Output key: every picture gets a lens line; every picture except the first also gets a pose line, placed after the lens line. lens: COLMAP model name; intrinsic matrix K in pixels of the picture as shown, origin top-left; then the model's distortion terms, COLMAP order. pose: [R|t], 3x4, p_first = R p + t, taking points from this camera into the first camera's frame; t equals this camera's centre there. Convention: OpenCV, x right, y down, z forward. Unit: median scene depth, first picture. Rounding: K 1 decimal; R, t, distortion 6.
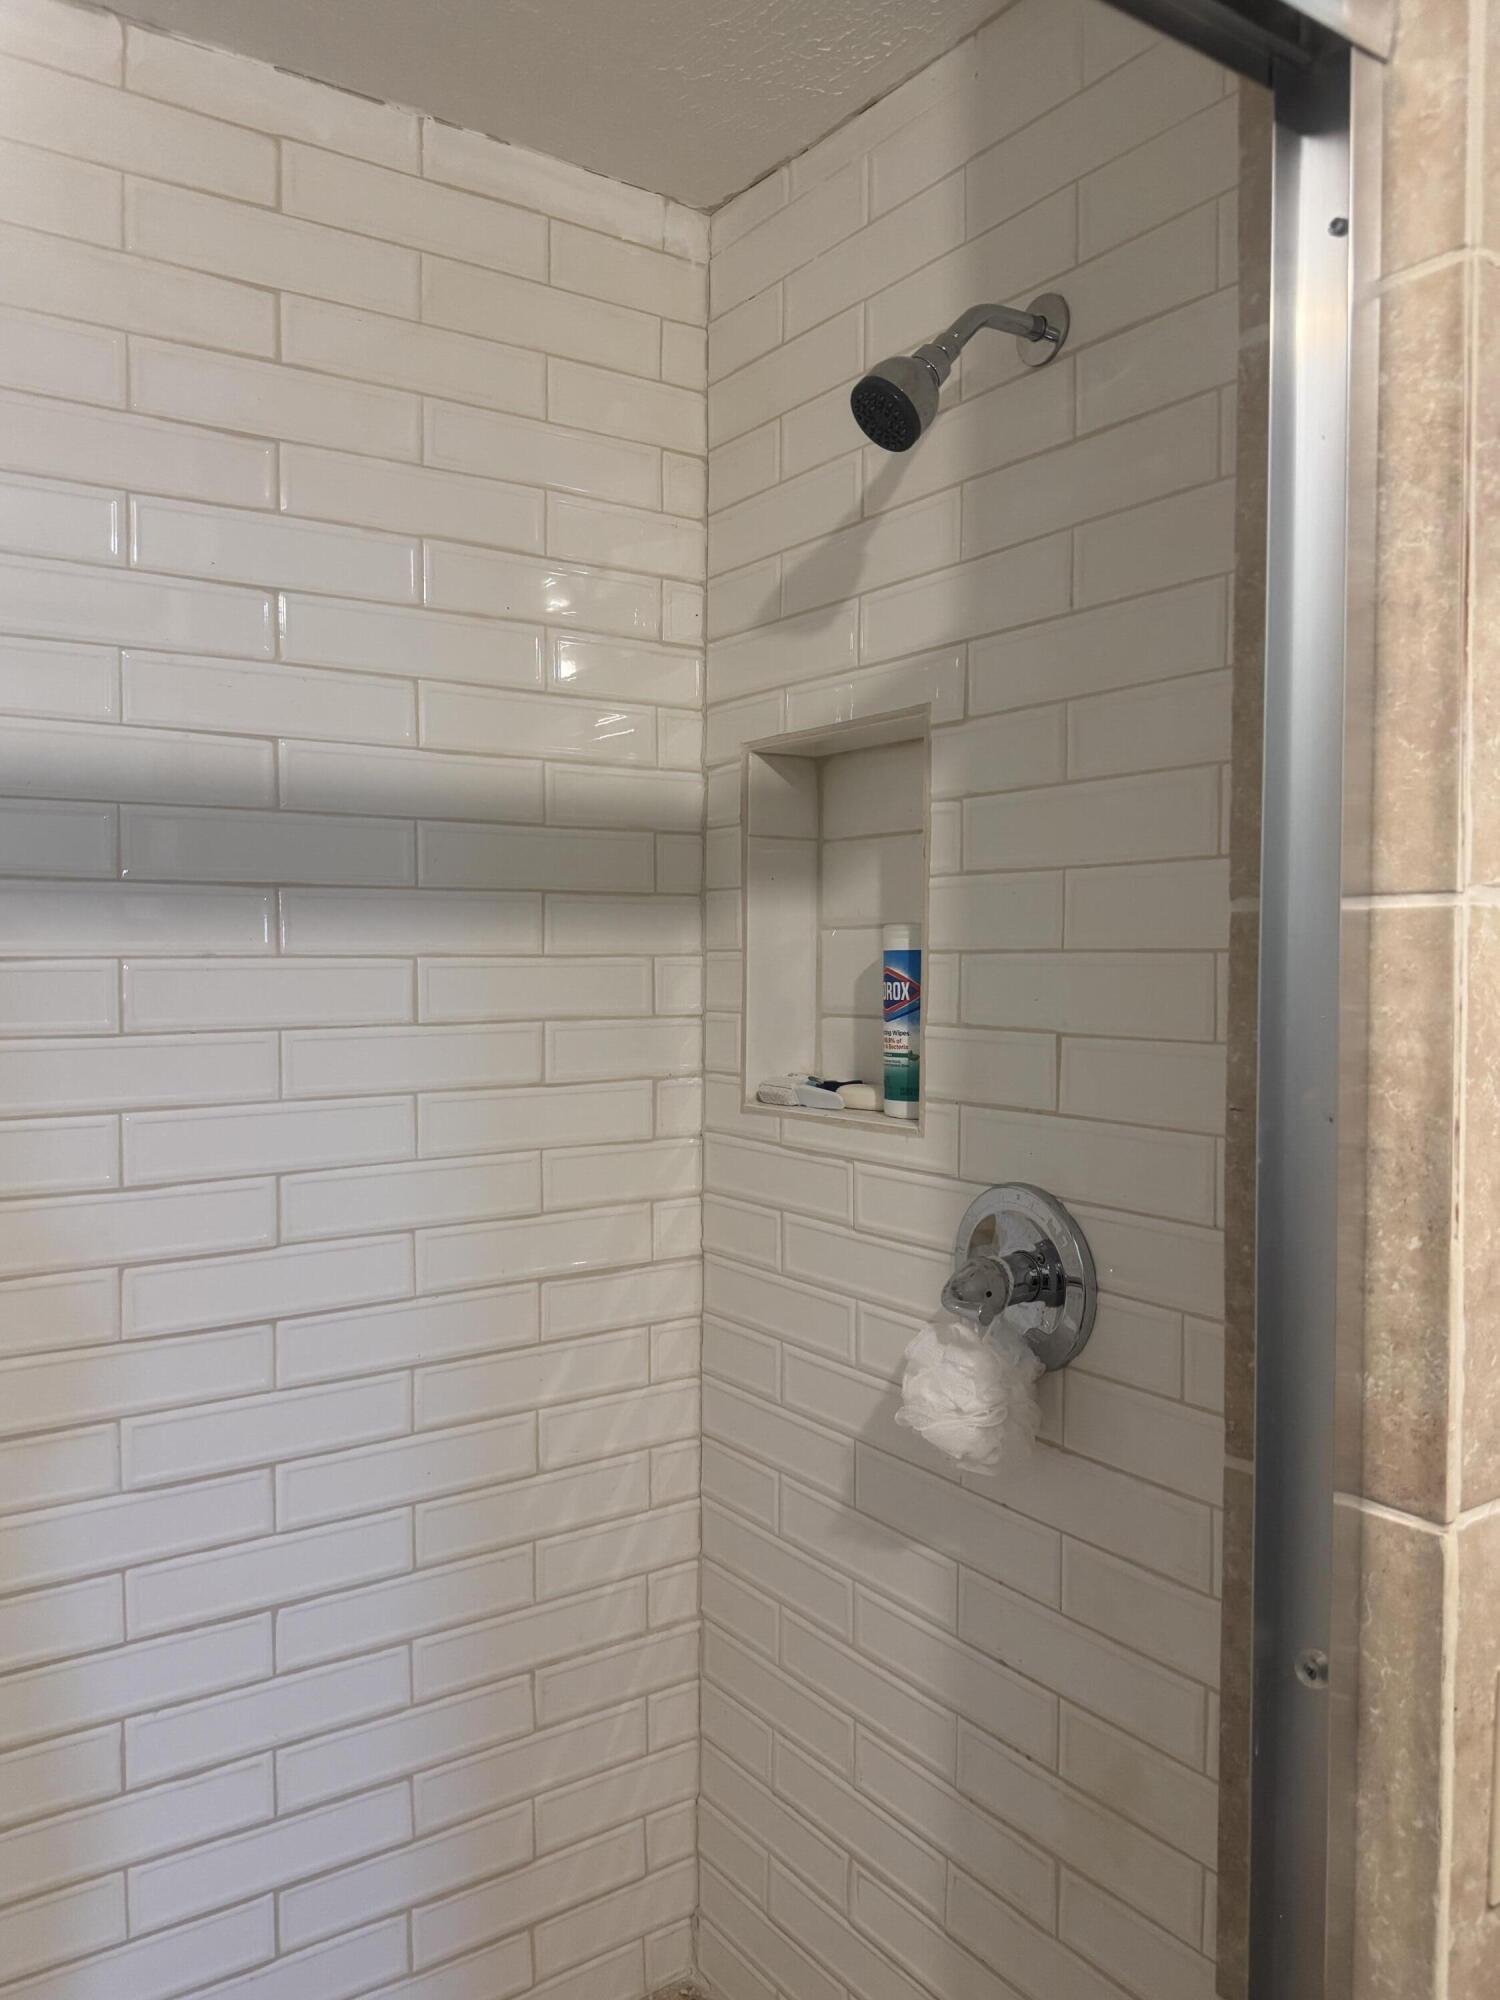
lens RADIAL K [[1486.5, 0, 750.0], [0, 1486.5, 1000.0], [0, 0, 1]] dist [0.008836, 0.002518]
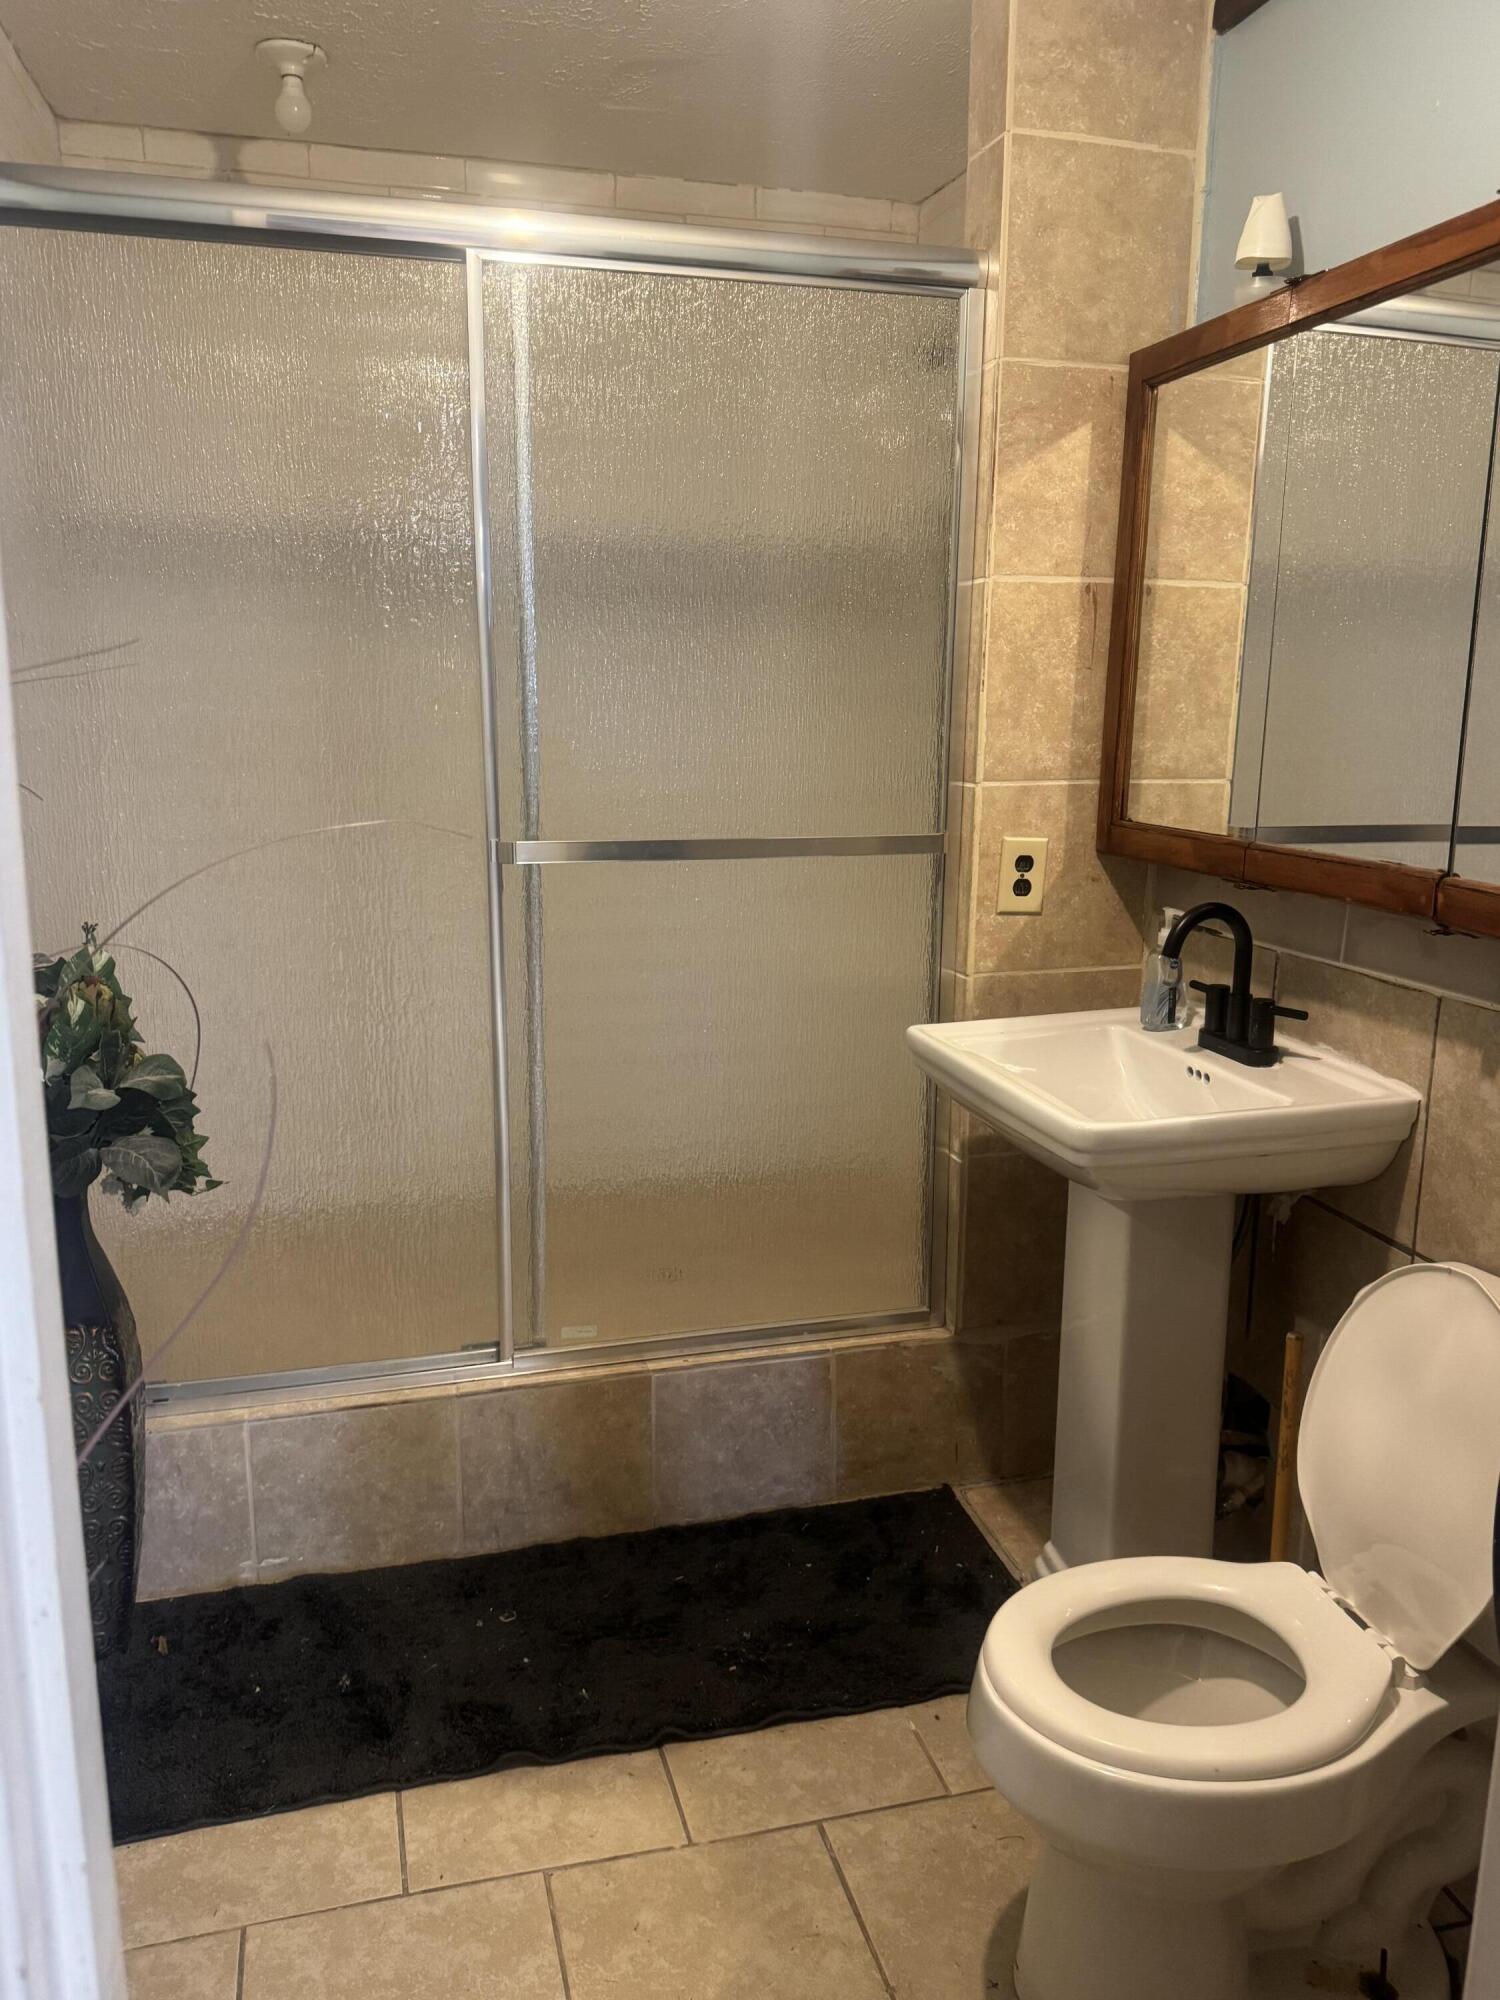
lens RADIAL K [[1486.5, 0, 750.0], [0, 1486.5, 1000.0], [0, 0, 1]] dist [0.008836, 0.002518]
pose [[0.939941, 0.071542, -0.333756, 1.081779], [-0.013469, 0.984801, 0.173164, 0.258301], [0.341071, -0.158269, 0.926618, -2.123340]]
